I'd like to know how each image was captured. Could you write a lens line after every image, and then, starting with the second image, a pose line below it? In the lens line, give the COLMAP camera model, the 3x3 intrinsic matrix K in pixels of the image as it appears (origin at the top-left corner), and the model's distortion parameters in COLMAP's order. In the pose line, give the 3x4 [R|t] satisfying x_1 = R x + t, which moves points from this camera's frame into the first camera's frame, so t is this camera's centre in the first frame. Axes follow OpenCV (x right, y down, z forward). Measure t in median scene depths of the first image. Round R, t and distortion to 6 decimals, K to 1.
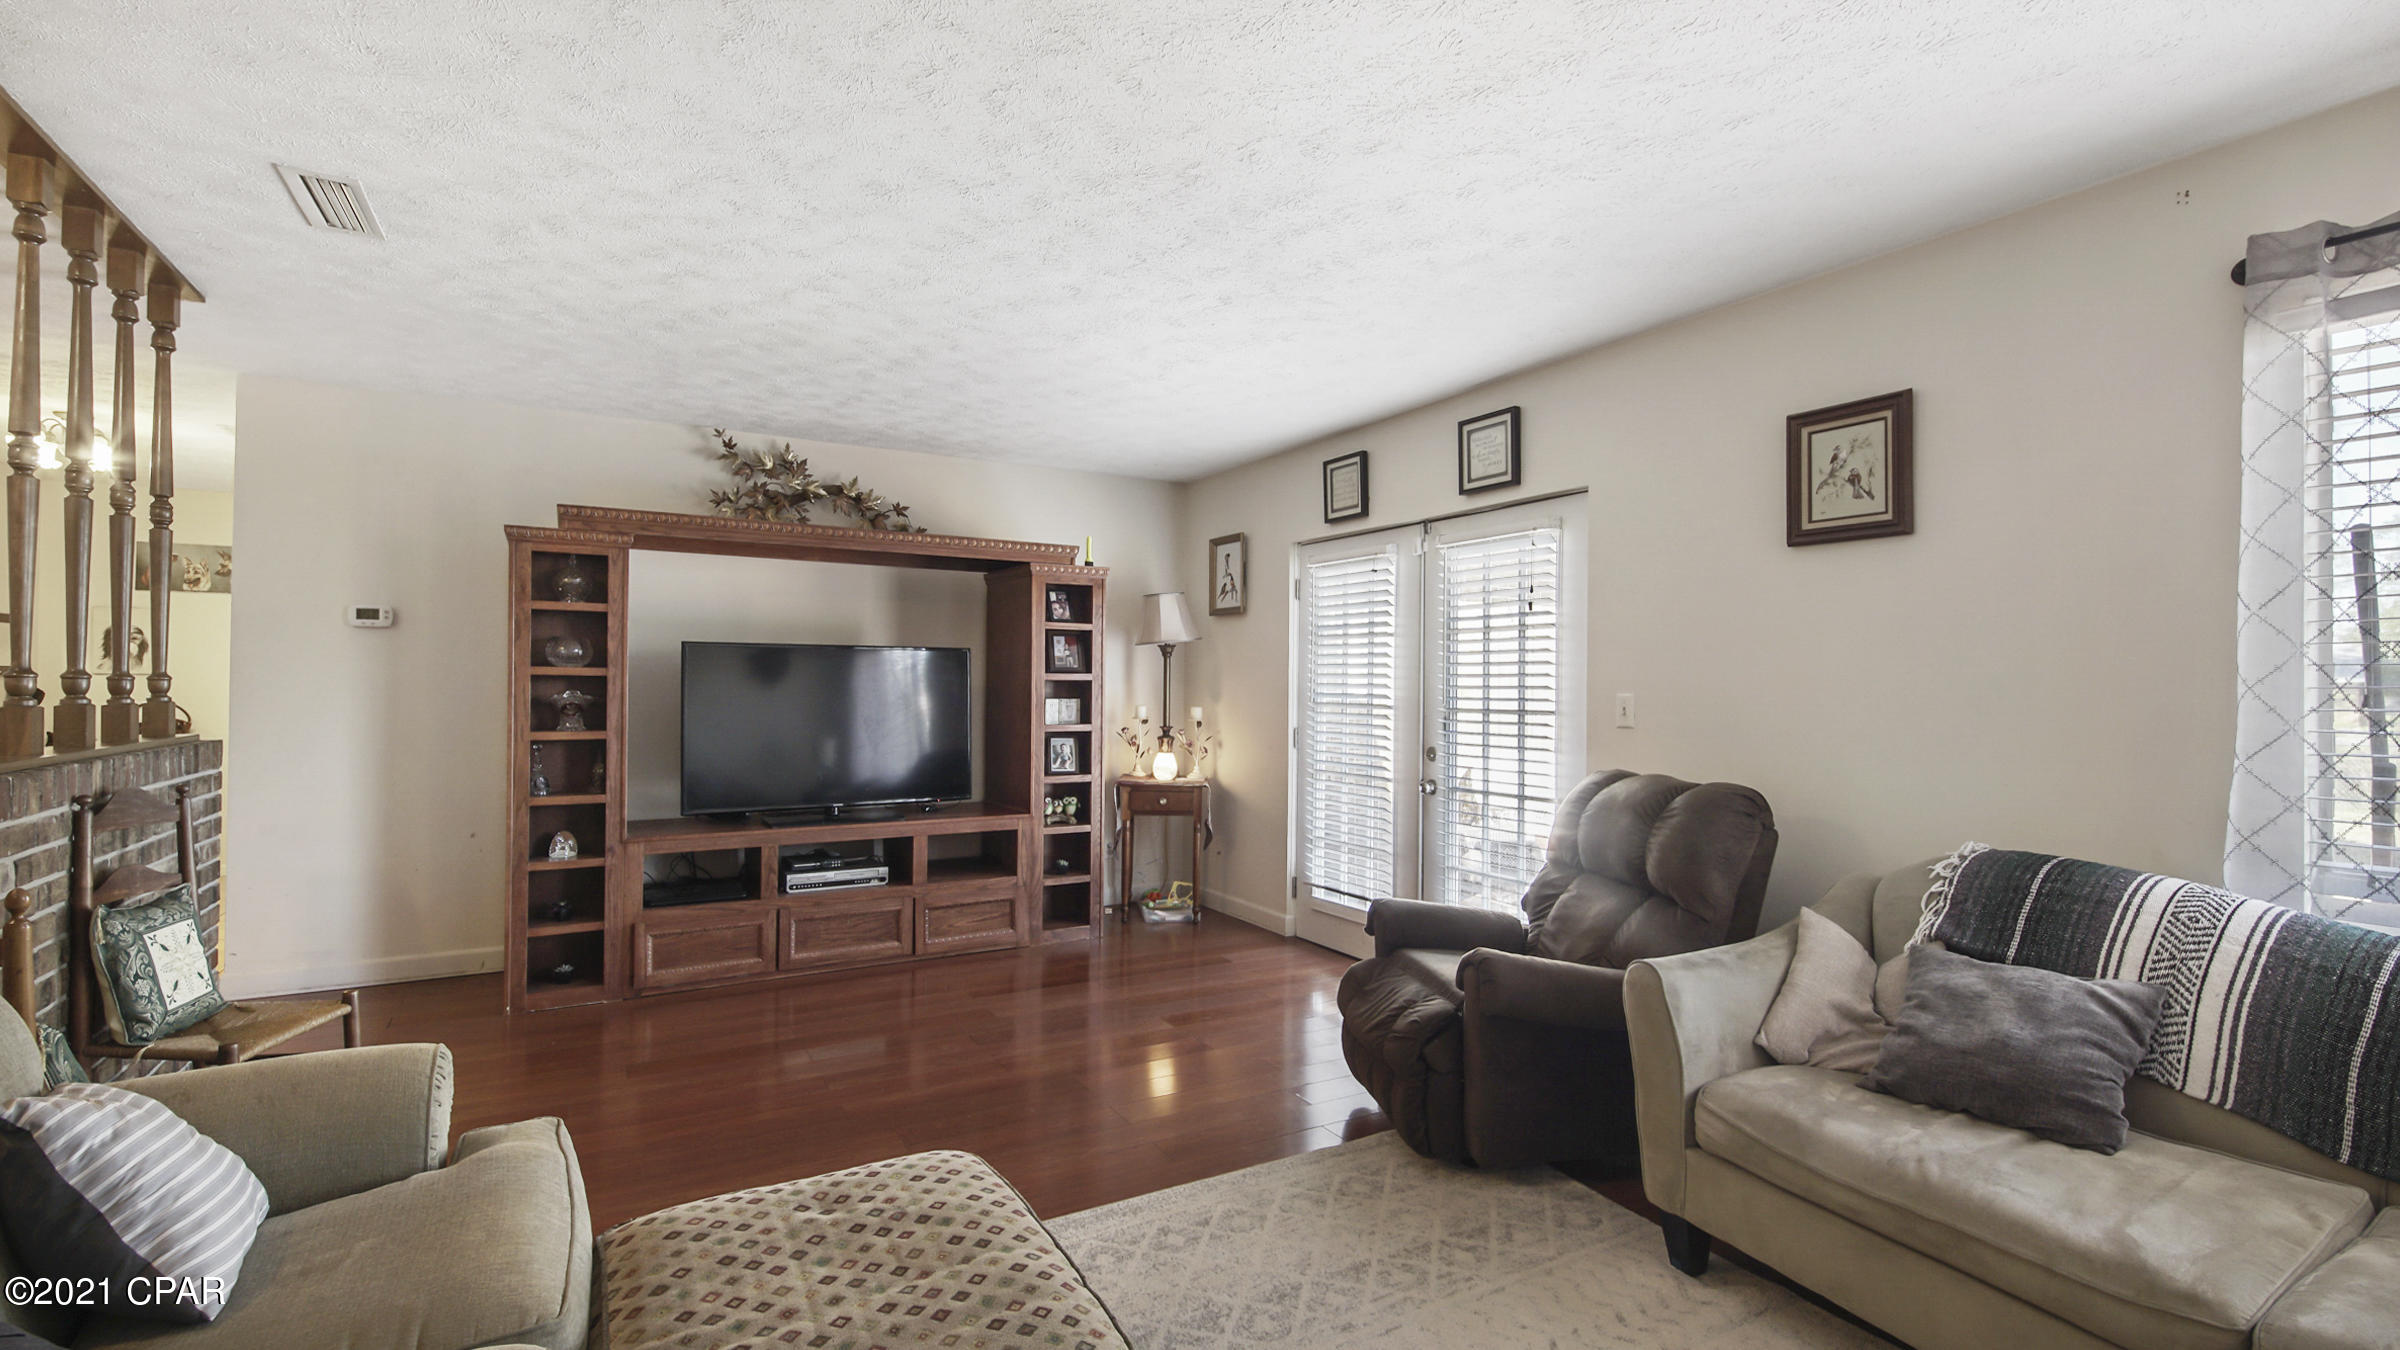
lens RADIAL K [[1080.2, 0, 1210.3], [0, 1080.2, 682.5], [0, 0, 1]] dist [0.000630, -0.000081]
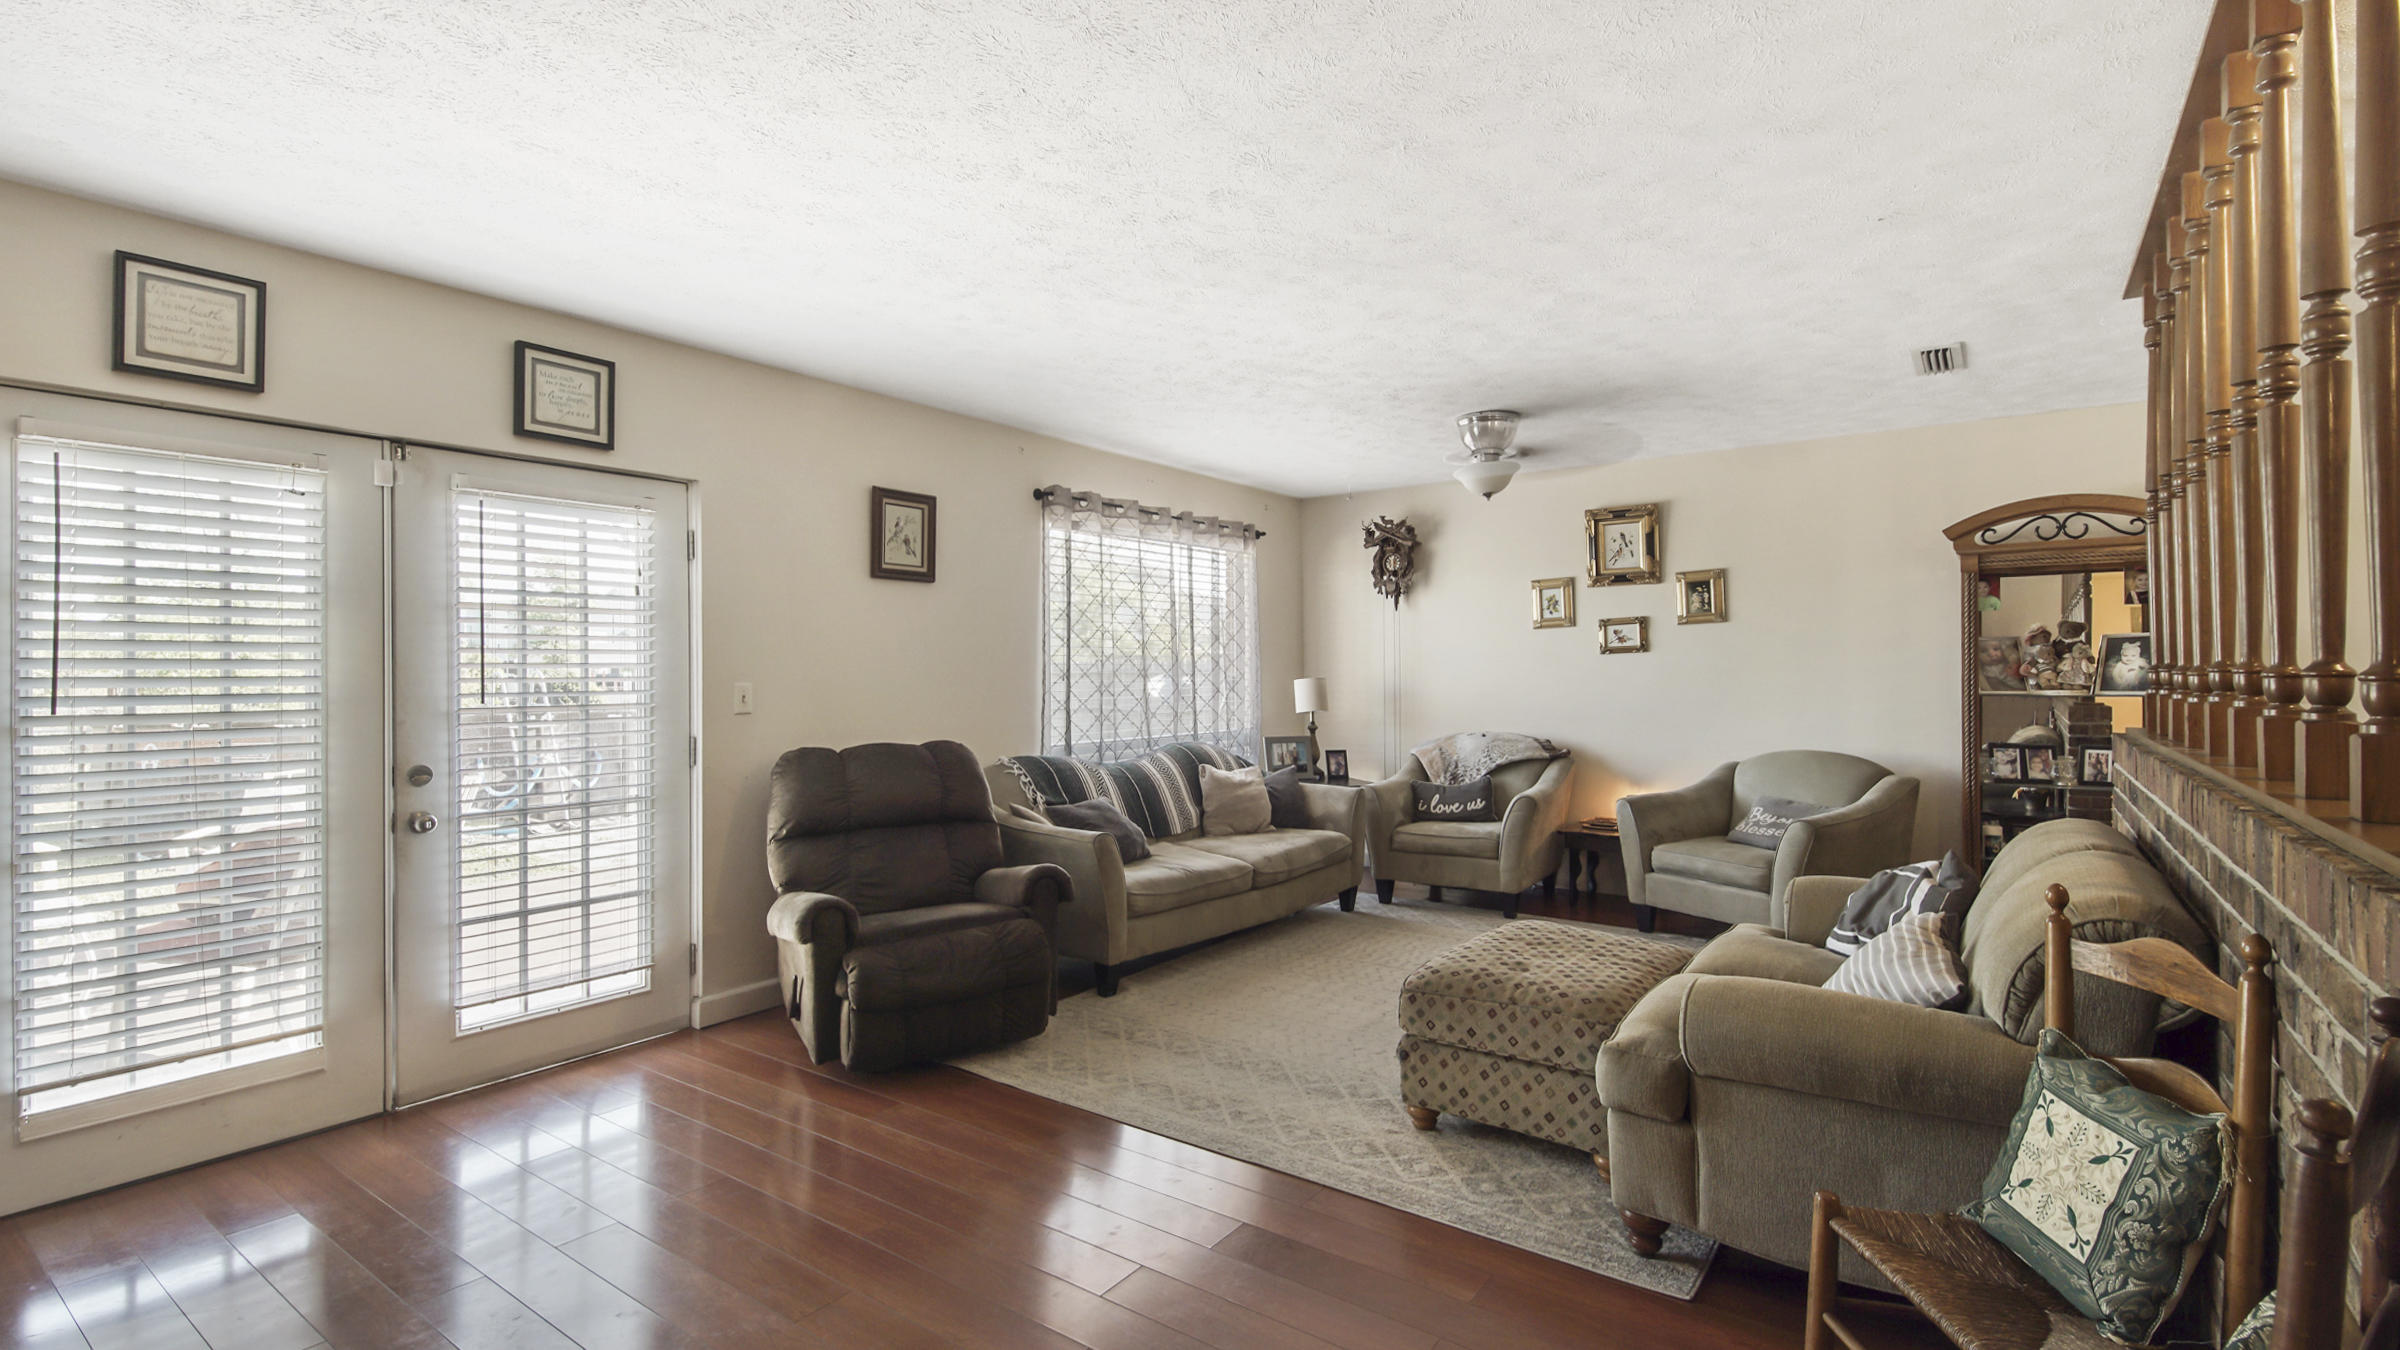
lens RADIAL K [[1080.2, 0, 1205.5], [0, 1080.2, 666.0], [0, 0, 1]] dist [0.000630, -0.000081]
pose [[-0.420379, 0.004281, 0.907339, -0.973853], [0.003443, 0.999989, -0.003123, -0.002377], [-0.907342, 0.001812, -0.420389, 1.235075]]
